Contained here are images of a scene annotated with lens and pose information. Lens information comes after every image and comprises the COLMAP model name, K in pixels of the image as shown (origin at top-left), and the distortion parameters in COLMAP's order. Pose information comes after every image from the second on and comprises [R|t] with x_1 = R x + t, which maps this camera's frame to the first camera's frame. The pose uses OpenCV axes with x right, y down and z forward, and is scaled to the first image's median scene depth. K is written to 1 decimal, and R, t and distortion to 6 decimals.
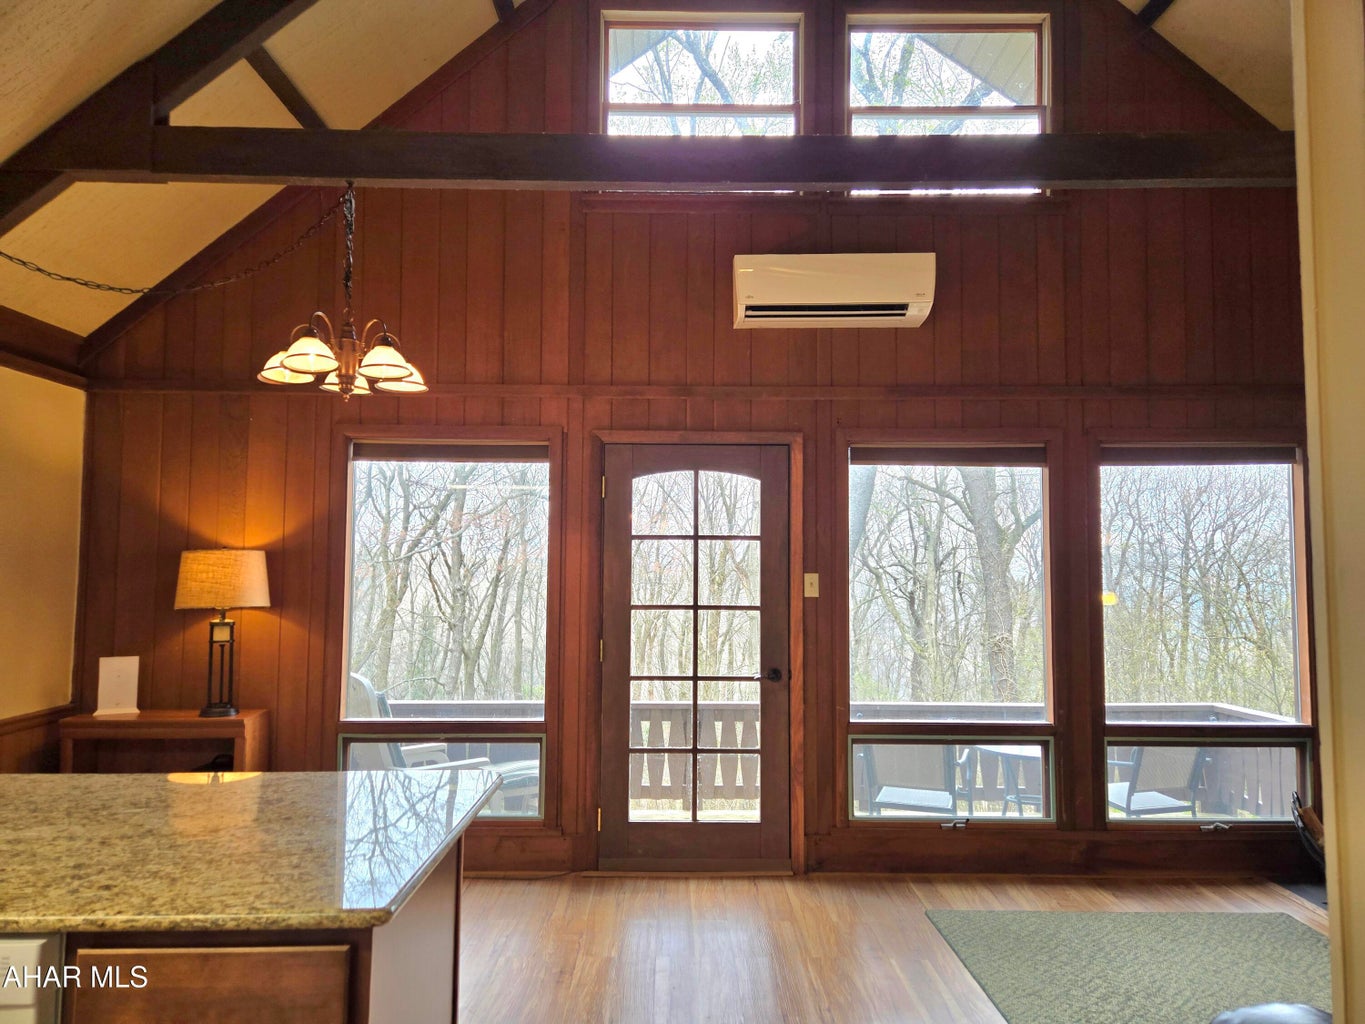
lens RADIAL K [[906.3, 0, 678.2], [0, 906.3, 525.8], [0, 0, 1]] dist [0.076490, -0.059547]
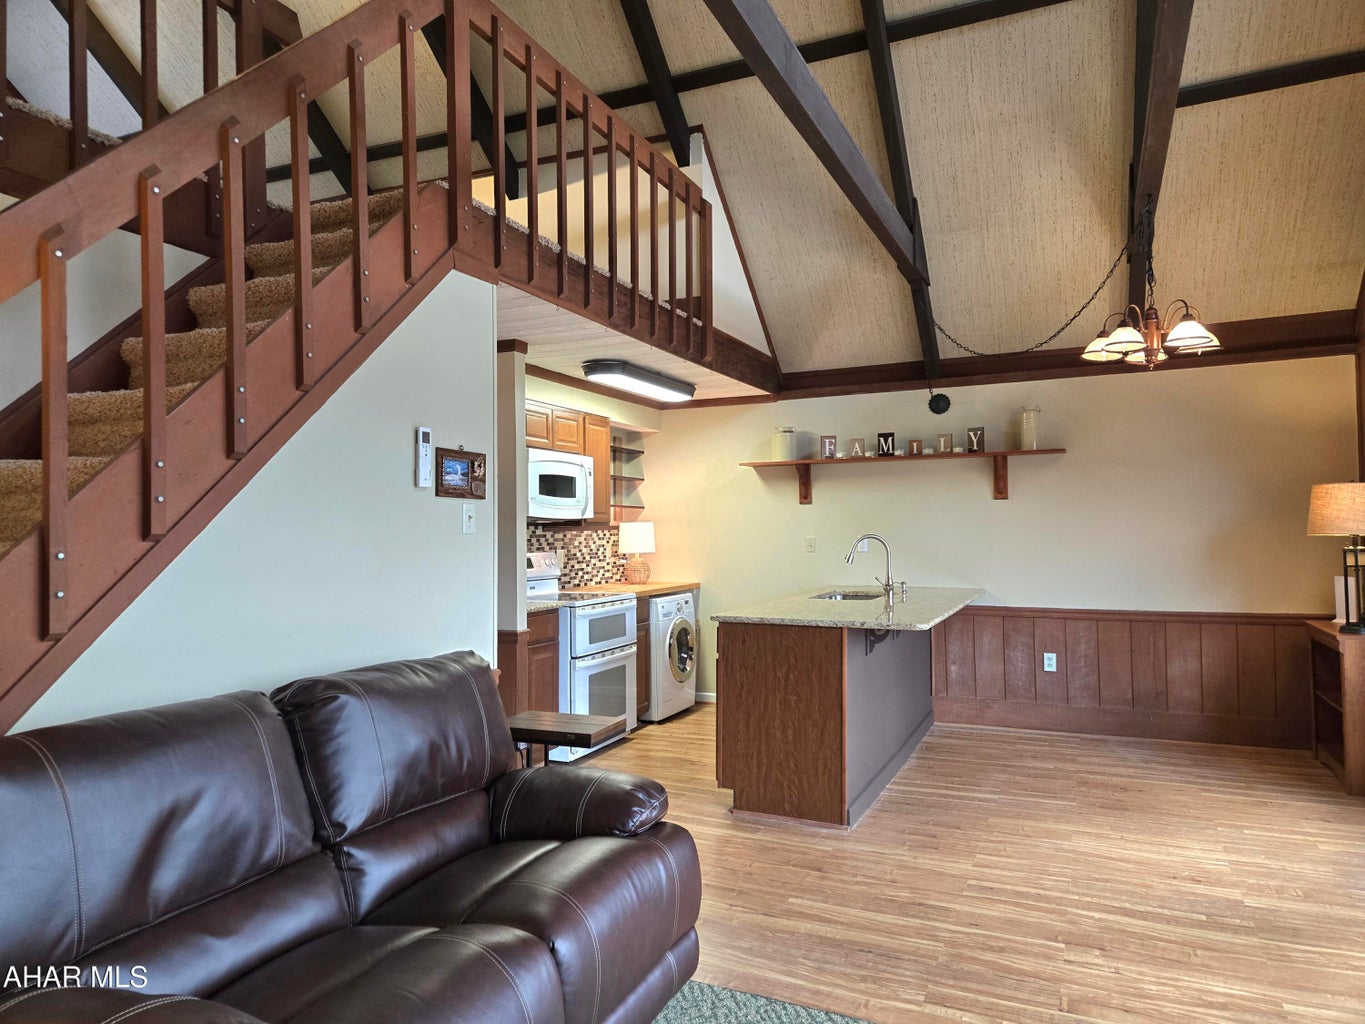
lens RADIAL K [[906.3, 0, 678.2], [0, 906.3, 515.6], [0, 0, 1]] dist [0.076490, -0.059547]
pose [[-0.424995, -0.013709, -0.905092, 0.809716], [0.059092, 0.997332, -0.042853, 0.062208], [0.903265, -0.071696, -0.423051, 0.707001]]
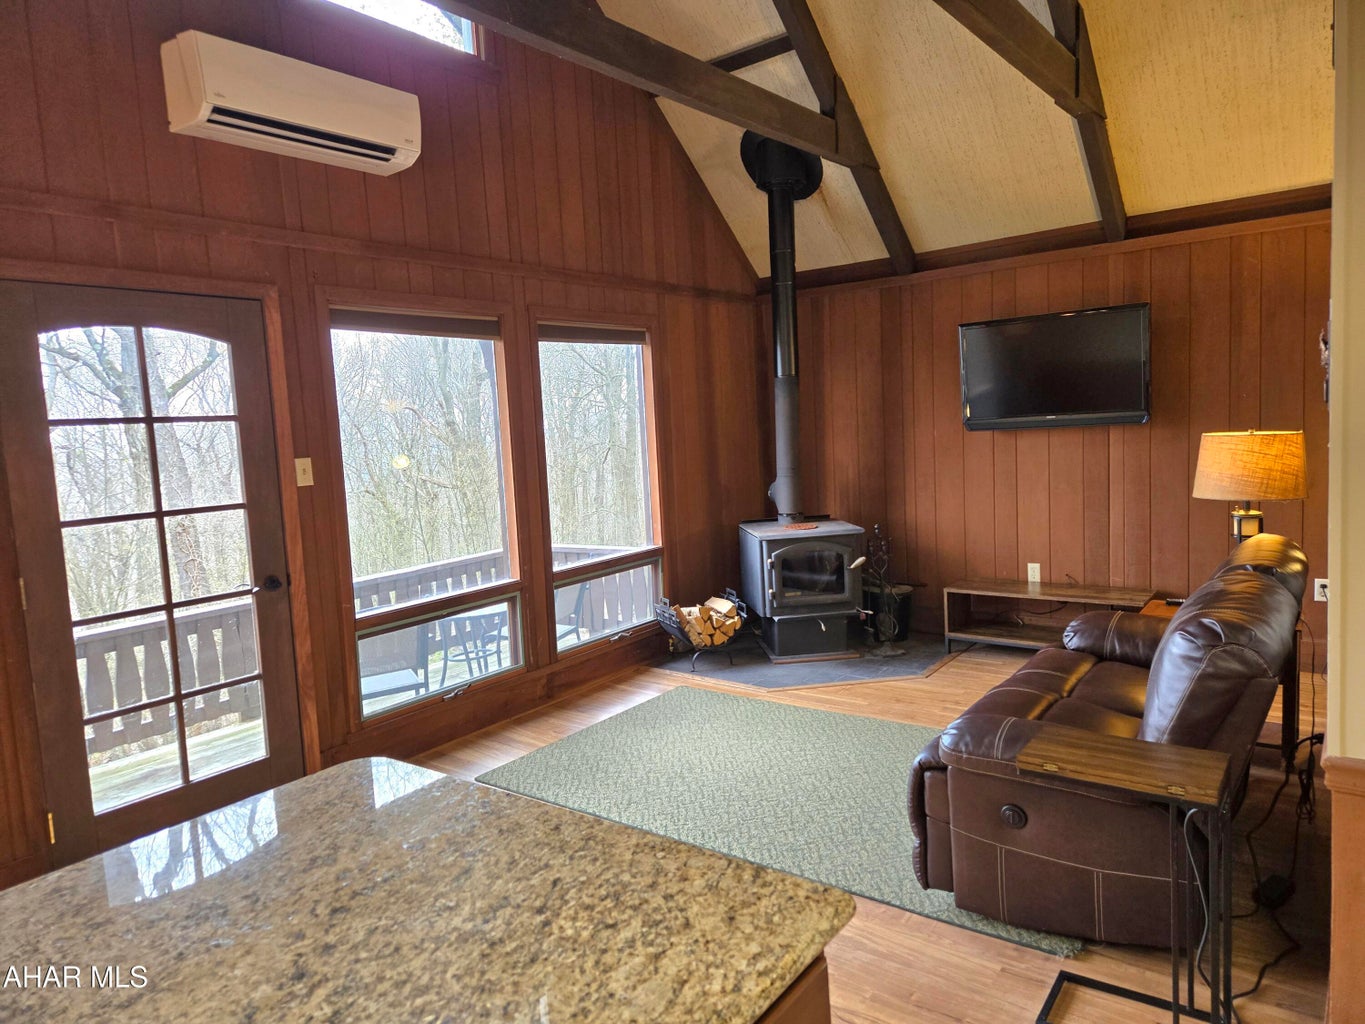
lens RADIAL K [[906.3, 0, 665.9], [0, 906.3, 516.2], [0, 0, 1]] dist [0.076490, -0.059547]
pose [[0.617502, -0.118059, 0.777659, -0.317727], [0.012451, 0.990015, 0.140411, -0.009768], [-0.786470, -0.077021, 0.612807, 0.206352]]
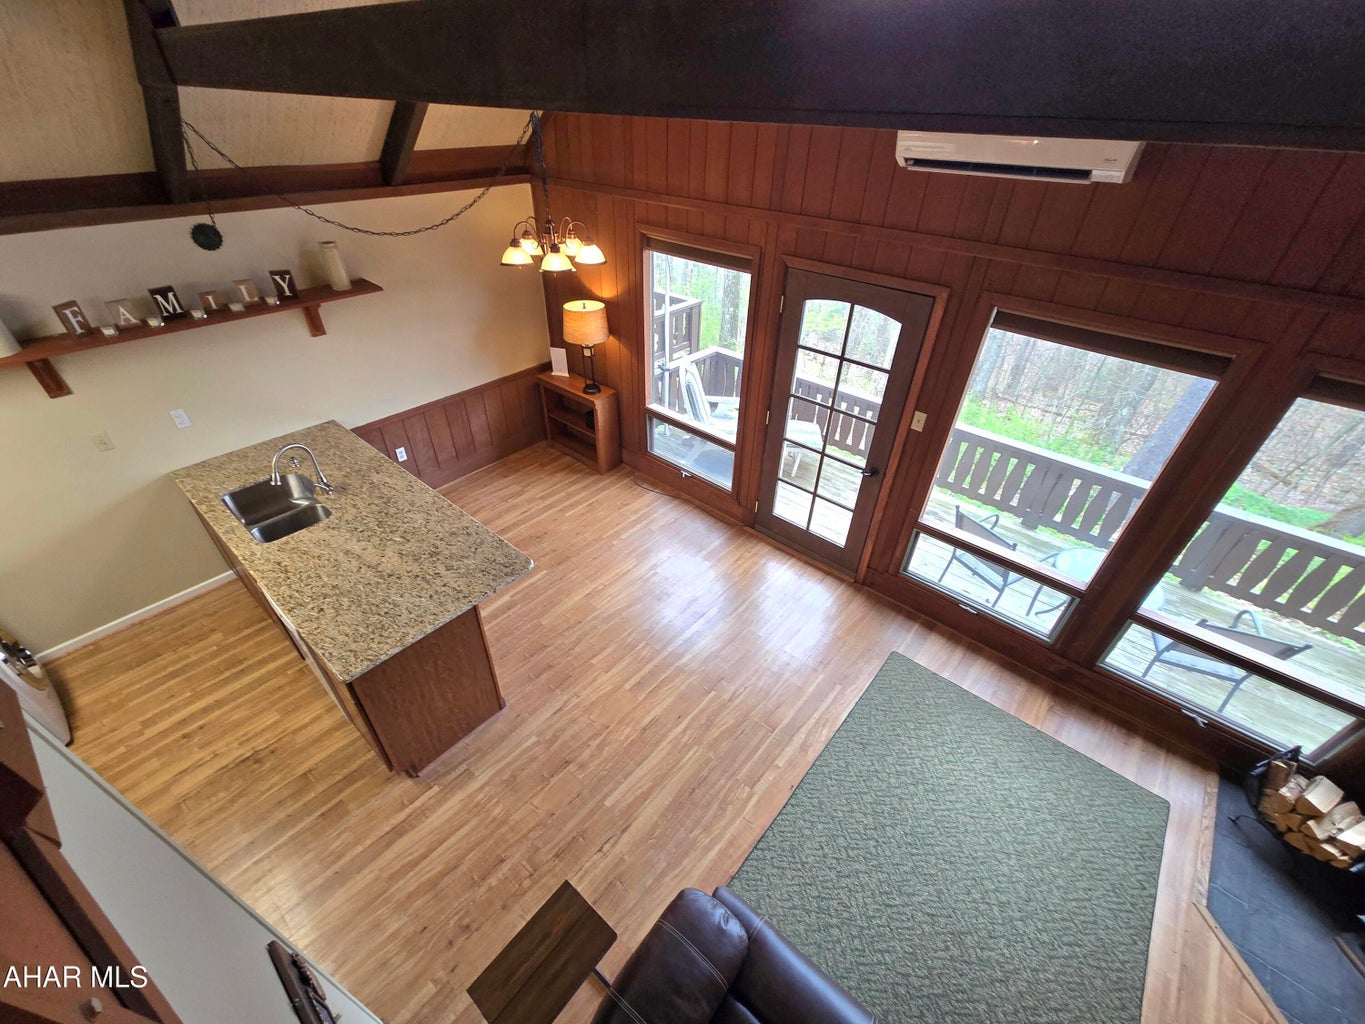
lens RADIAL K [[558.3, 0, 683.6], [0, 558.3, 522.7], [0, 0, 1]] dist [-0.001639, 0.001444]
pose [[0.753171, 0.411139, -0.513515, 0.353083], [0.014979, 0.769705, 0.638224, -0.316284], [0.657654, -0.488384, 0.573561, 0.296063]]
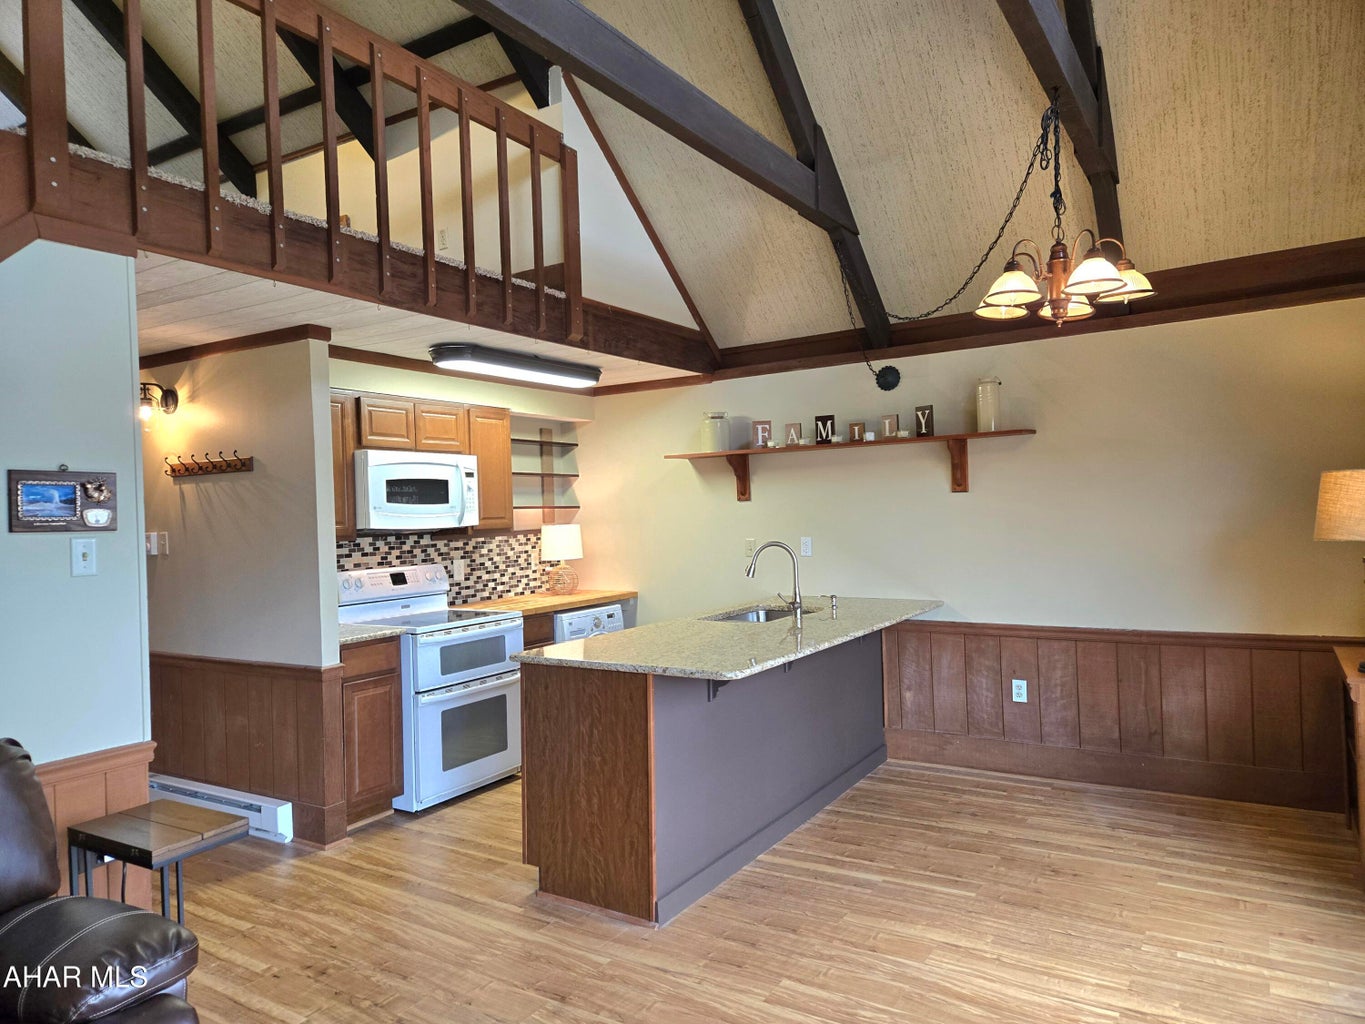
lens RADIAL K [[906.3, 0, 683.3], [0, 906.3, 523.8], [0, 0, 1]] dist [0.076490, -0.059547]
pose [[-0.543994, 0.024946, -0.838718, 0.491339], [0.076101, 0.996905, -0.019708, 0.042384], [0.835631, -0.074548, -0.544209, 0.891129]]
